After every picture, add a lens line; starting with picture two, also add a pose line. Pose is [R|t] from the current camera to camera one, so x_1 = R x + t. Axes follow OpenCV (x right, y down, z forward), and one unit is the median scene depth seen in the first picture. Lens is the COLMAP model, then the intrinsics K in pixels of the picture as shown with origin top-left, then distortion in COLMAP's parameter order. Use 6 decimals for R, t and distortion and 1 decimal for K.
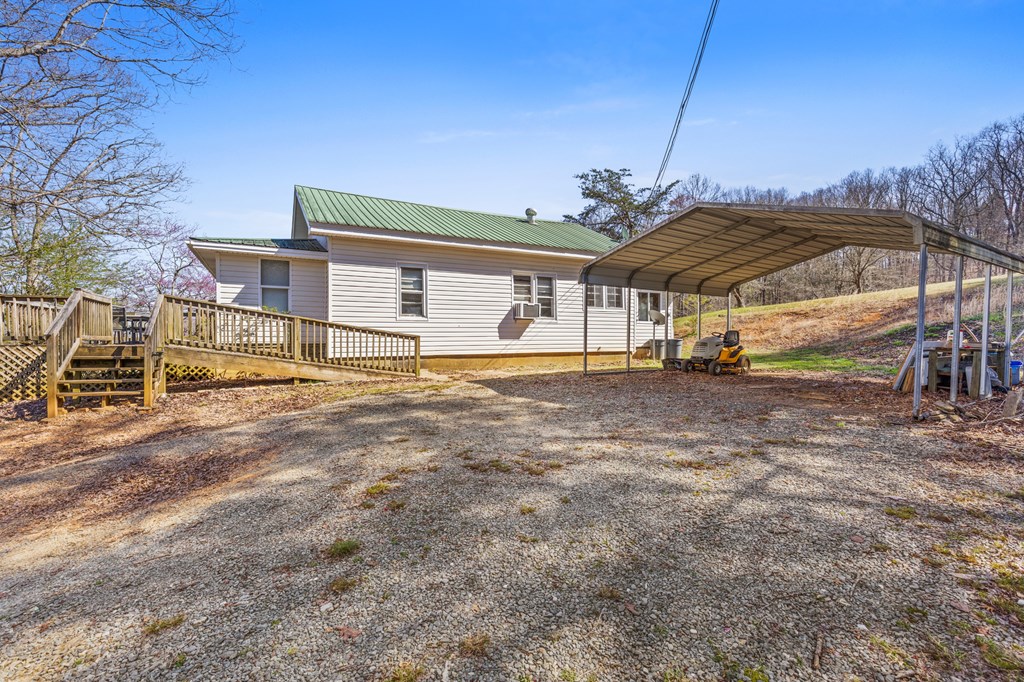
lens RADIAL K [[460.7, 0, 510.5], [0, 460.7, 337.2], [0, 0, 1]] dist [0.005531, 0.000614]
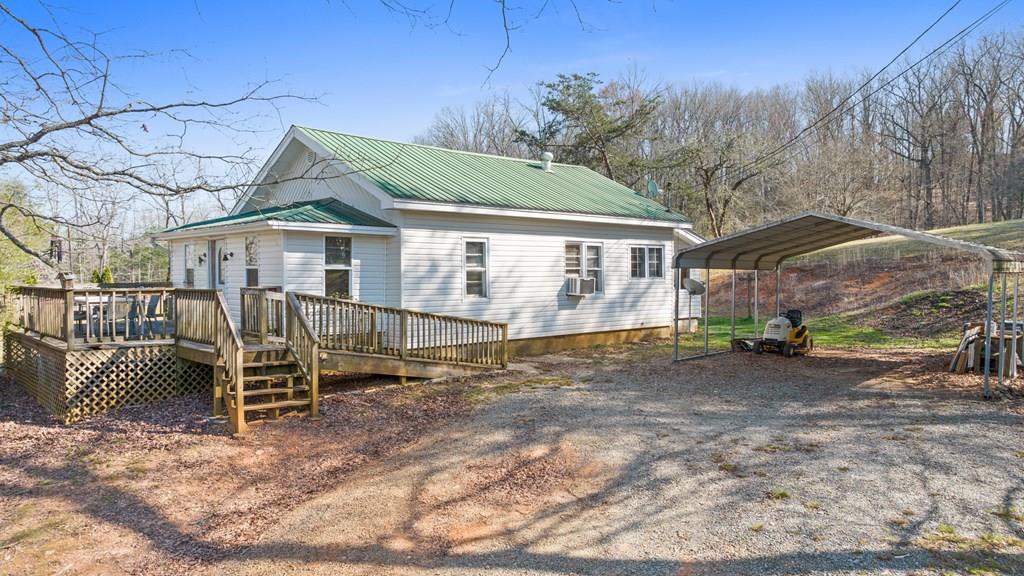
lens RADIAL K [[728.1, 0, 512.0], [0, 728.1, 288.0], [0, 0, 1]] dist [-0.006720, -0.003368]
pose [[0.965453, -0.004672, 0.260536, -0.499207], [-0.001407, 0.999731, 0.023141, -0.094187], [-0.260574, -0.022709, 0.965187, -0.343255]]
